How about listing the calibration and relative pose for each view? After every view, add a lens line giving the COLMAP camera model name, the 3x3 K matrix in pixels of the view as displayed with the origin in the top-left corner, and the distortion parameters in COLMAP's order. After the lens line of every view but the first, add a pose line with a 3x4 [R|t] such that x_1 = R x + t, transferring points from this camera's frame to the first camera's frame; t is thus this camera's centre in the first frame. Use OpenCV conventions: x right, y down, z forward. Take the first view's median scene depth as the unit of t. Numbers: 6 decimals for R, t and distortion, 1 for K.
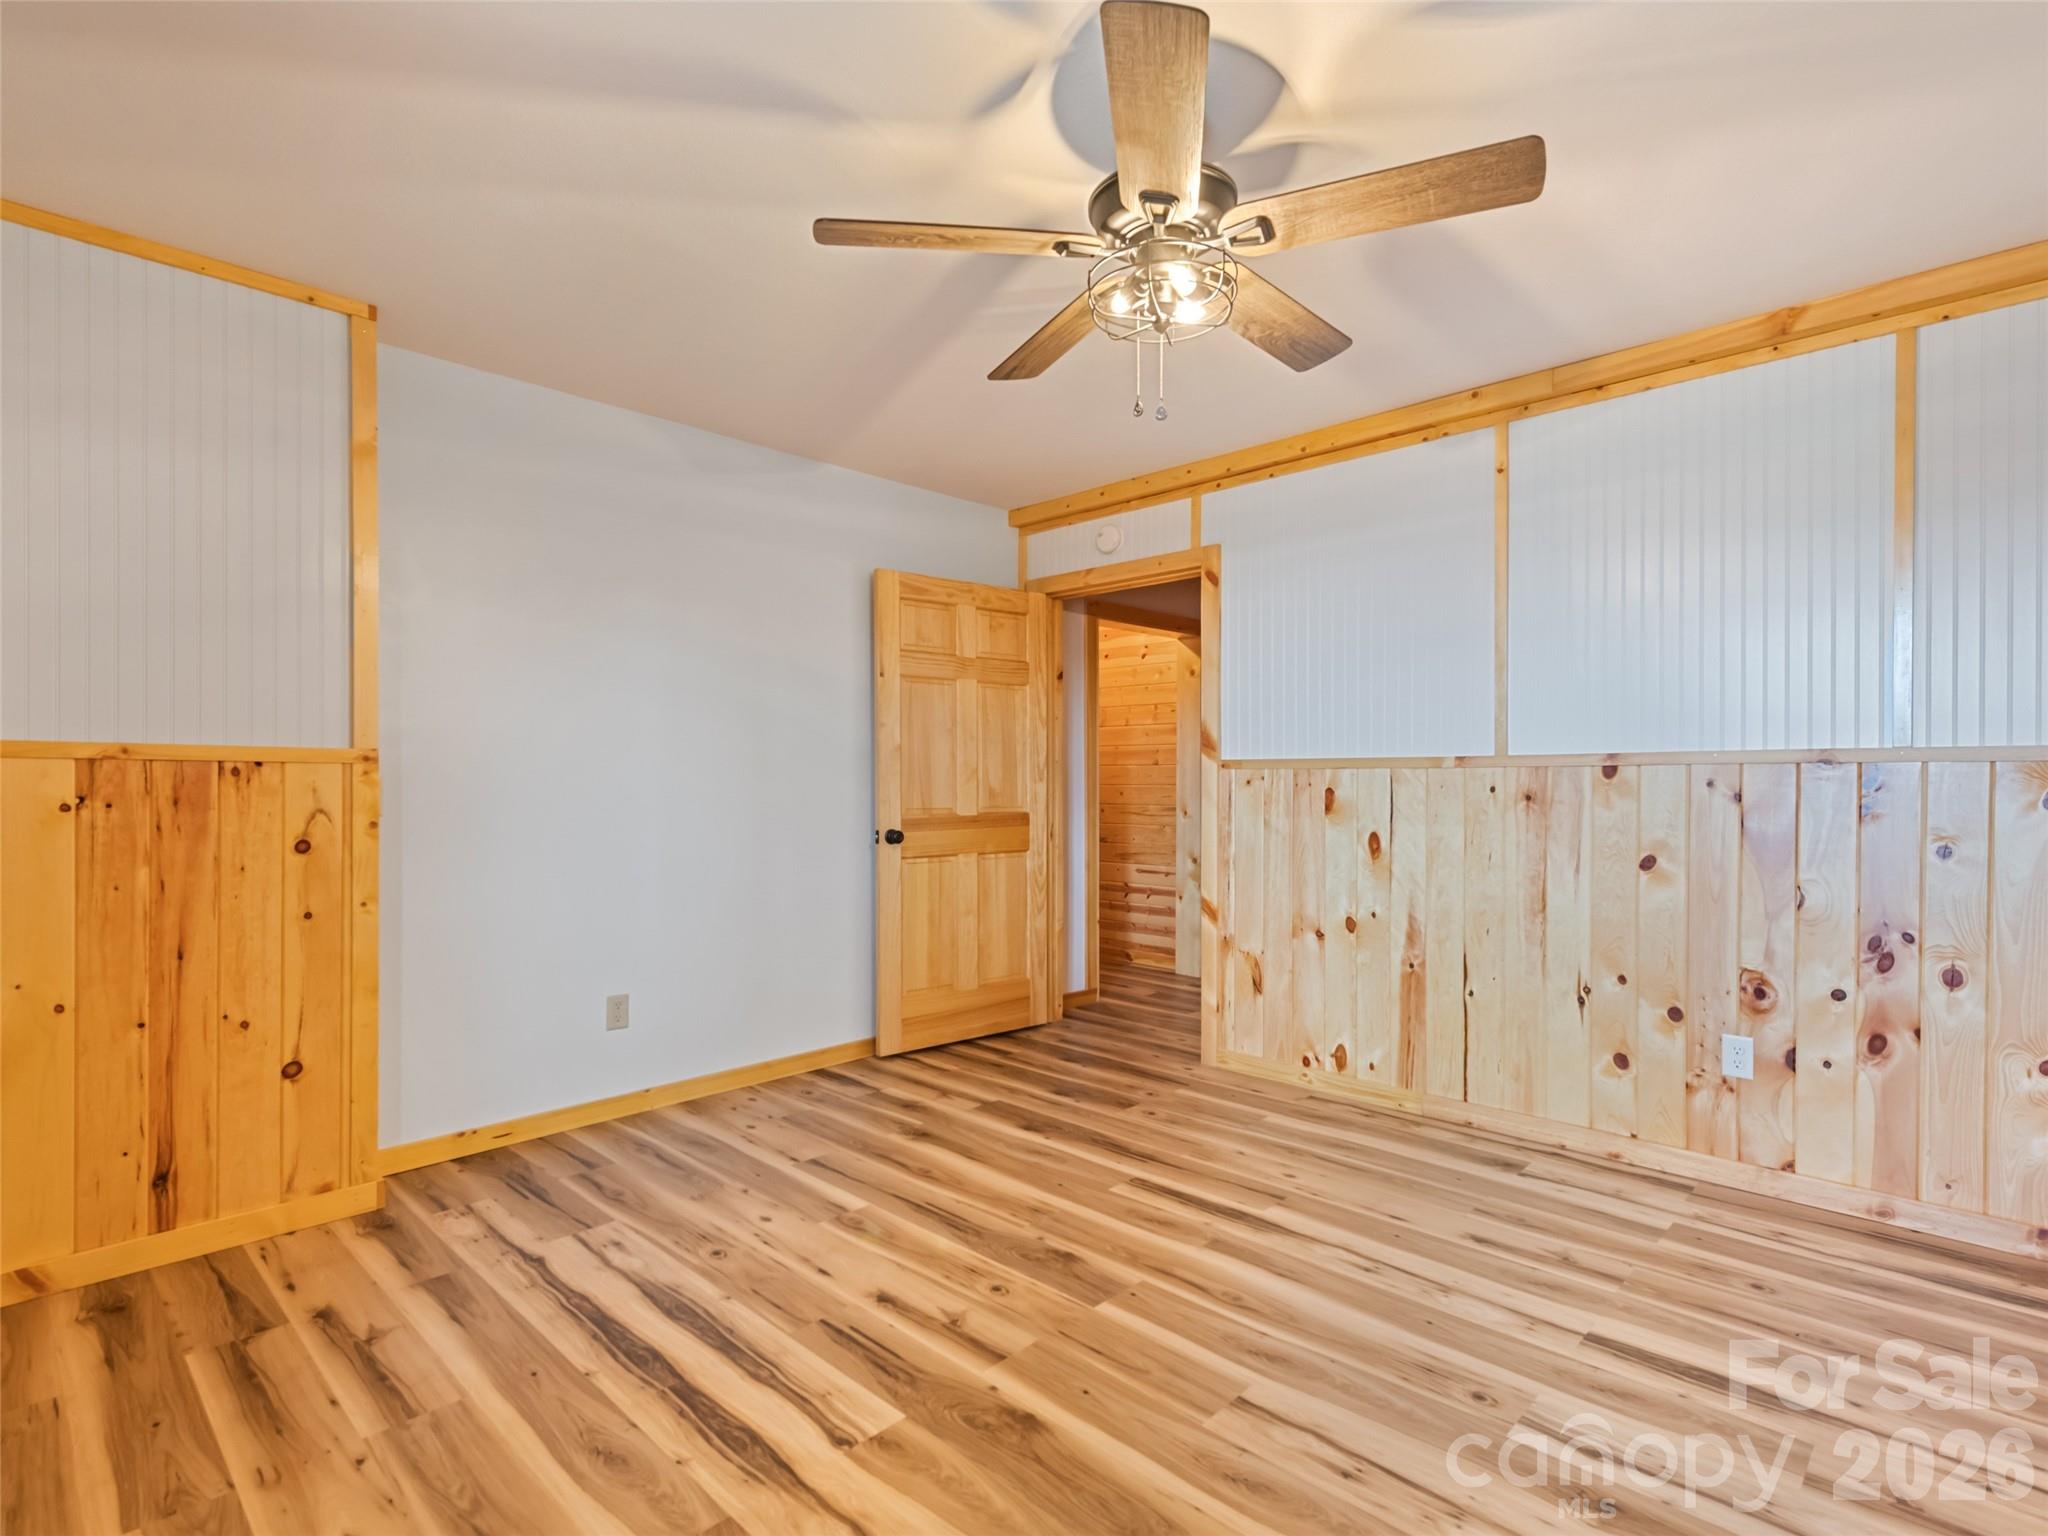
lens RADIAL K [[973.3, 0, 1025.0], [0, 973.3, 778.0], [0, 0, 1]] dist [0.006287, -0.002711]
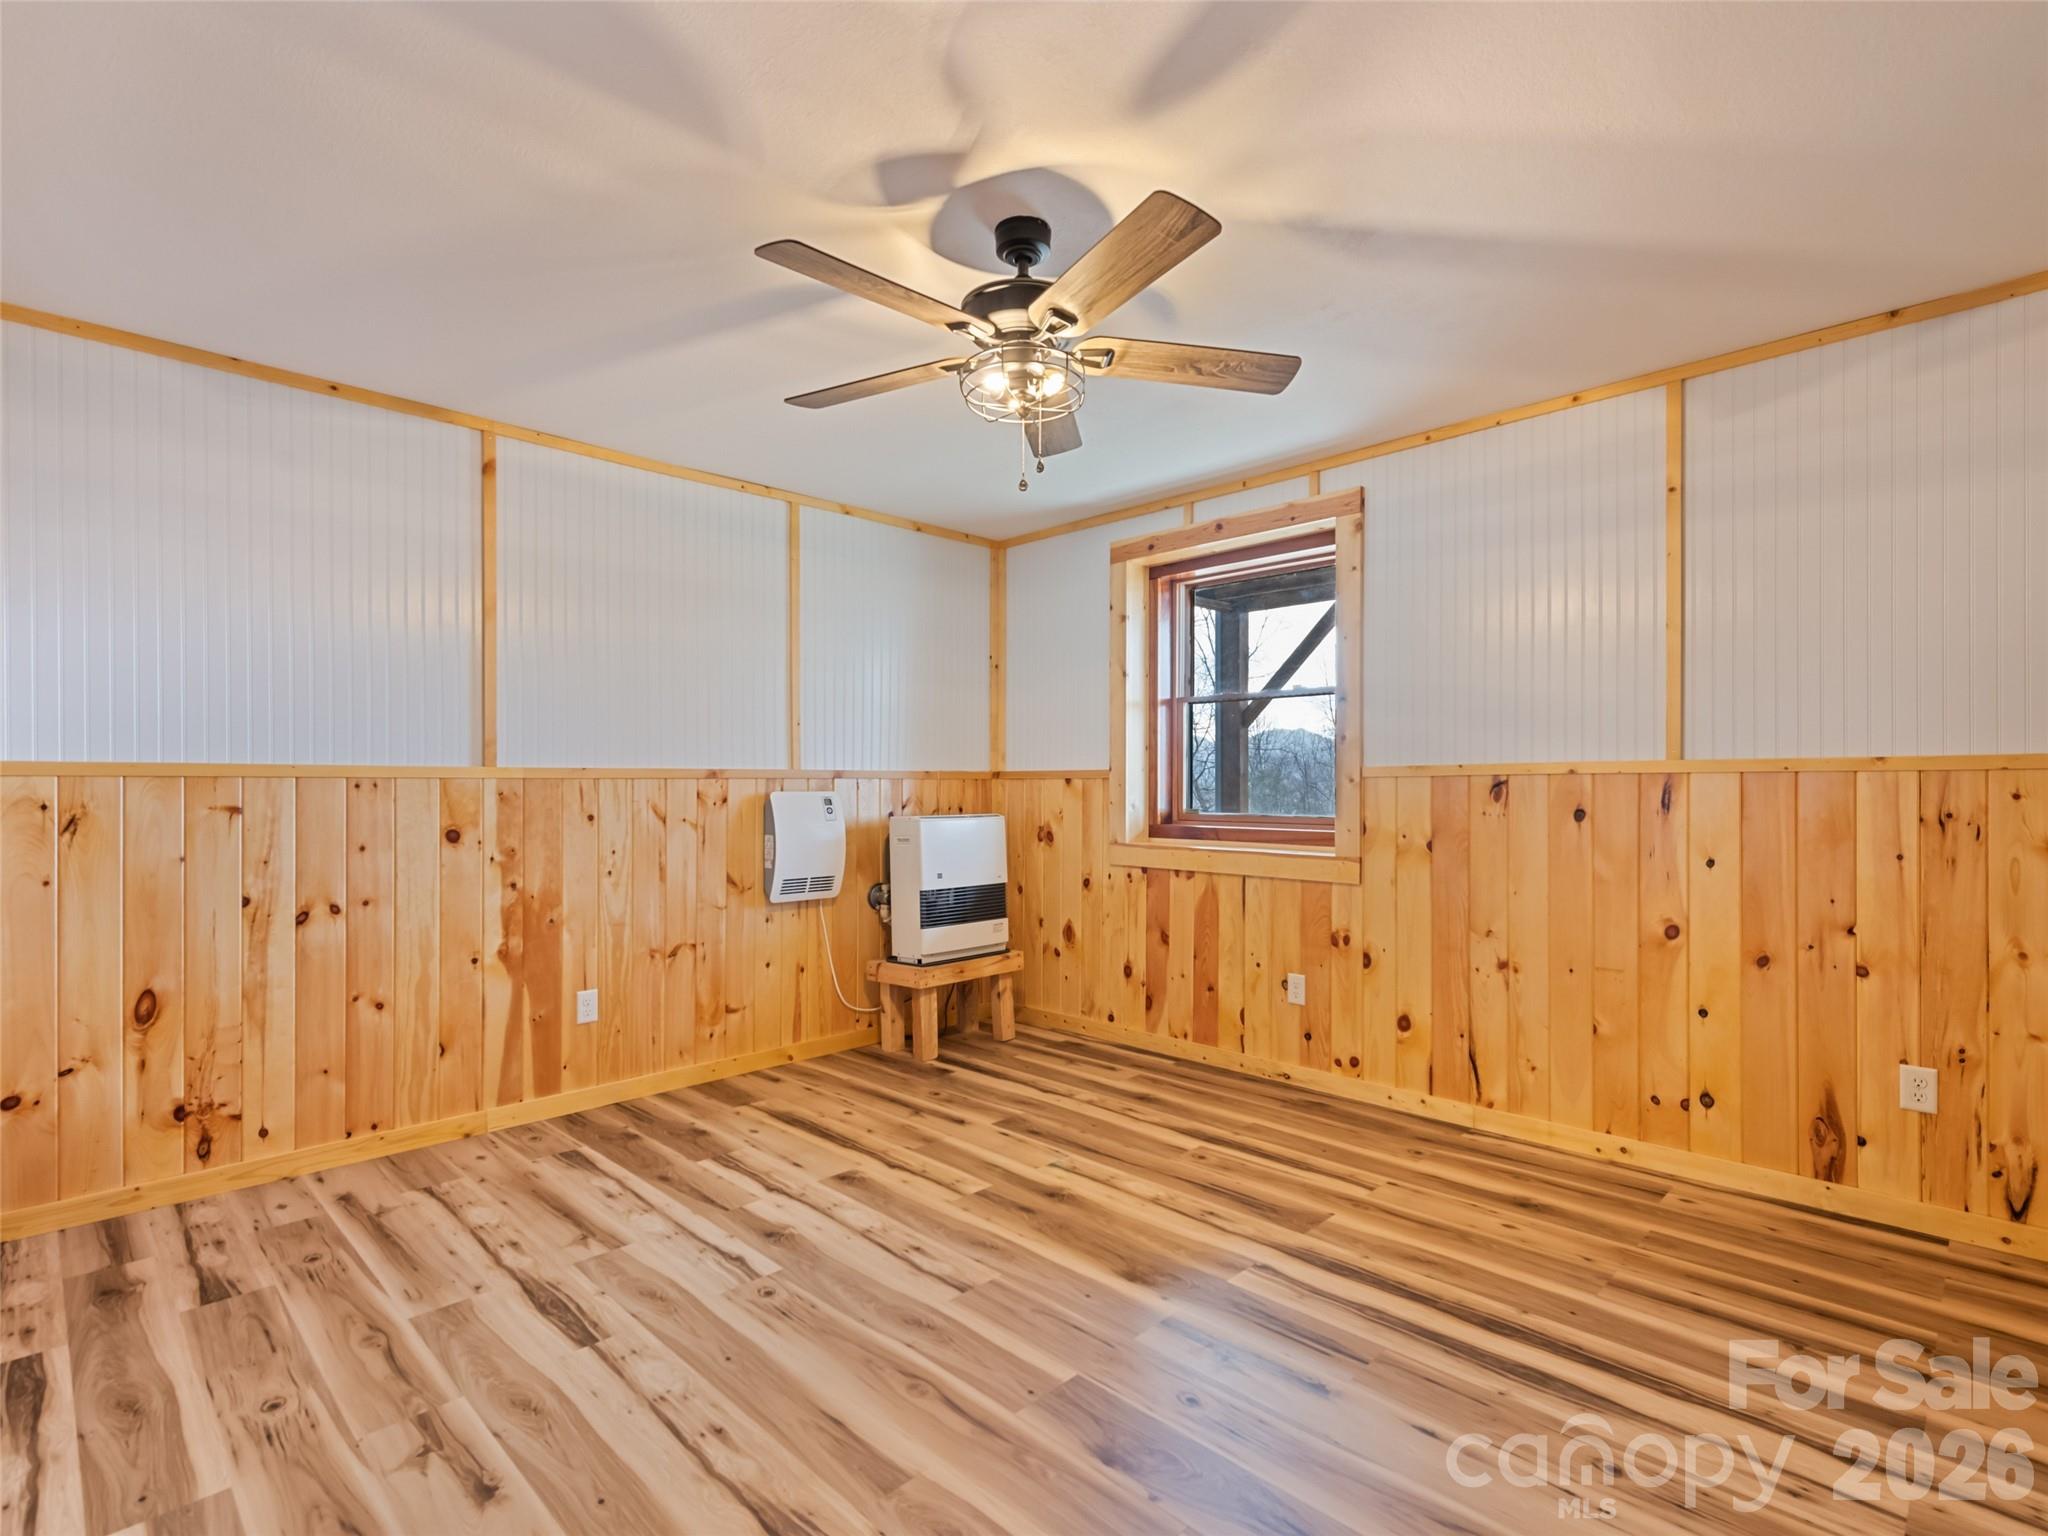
lens RADIAL K [[973.3, 0, 1023.5], [0, 973.3, 776.4], [0, 0, 1]] dist [0.006287, -0.002711]
pose [[-0.999899, -0.000572, 0.014193, 0.117994], [-0.000674, 0.999974, -0.007199, -0.007801], [-0.014188, -0.007207, -0.999873, 2.089831]]
